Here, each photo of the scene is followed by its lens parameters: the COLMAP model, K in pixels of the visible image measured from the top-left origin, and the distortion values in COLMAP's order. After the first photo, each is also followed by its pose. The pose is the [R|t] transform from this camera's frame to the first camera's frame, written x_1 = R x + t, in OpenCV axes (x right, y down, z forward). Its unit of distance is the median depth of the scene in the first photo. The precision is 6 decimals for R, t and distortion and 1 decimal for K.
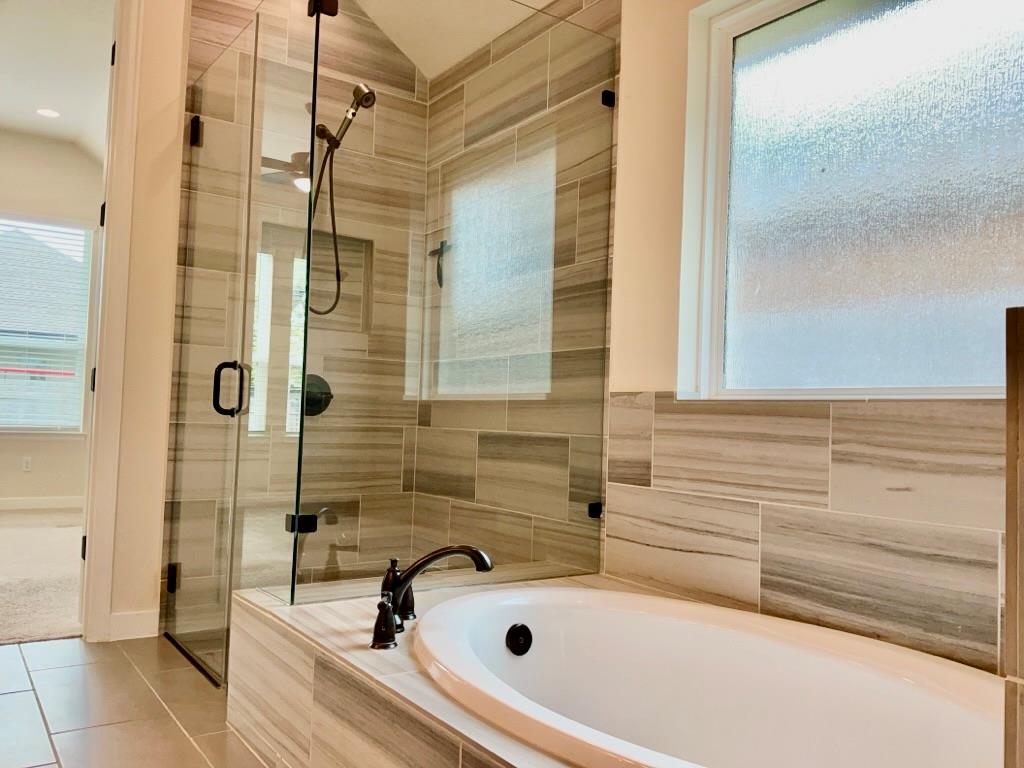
lens RADIAL K [[808.5, 0, 512.0], [0, 808.5, 384.0], [0, 0, 1]] dist [0.129526, -0.266988]
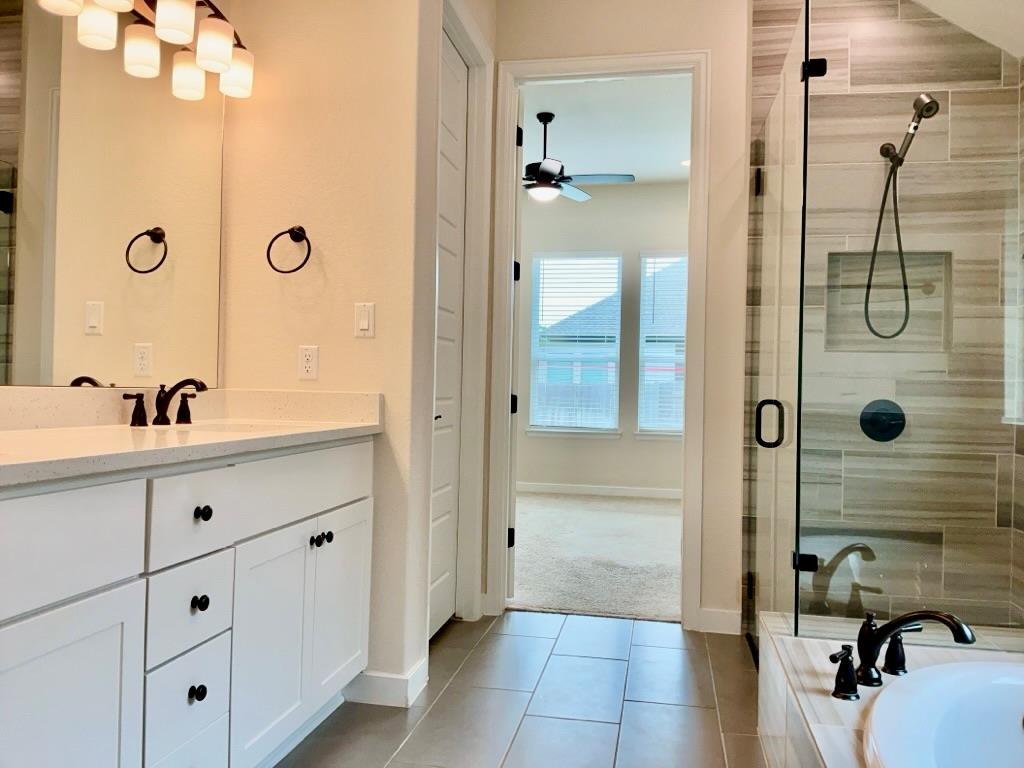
lens RADIAL K [[808.5, 0, 512.0], [0, 808.5, 384.0], [0, 0, 1]] dist [0.129526, -0.266988]
pose [[0.697553, -0.022470, -0.716180, 0.163211], [0.031238, 0.999512, -0.000933, -0.046835], [0.715851, -0.021721, 0.697915, -0.008706]]
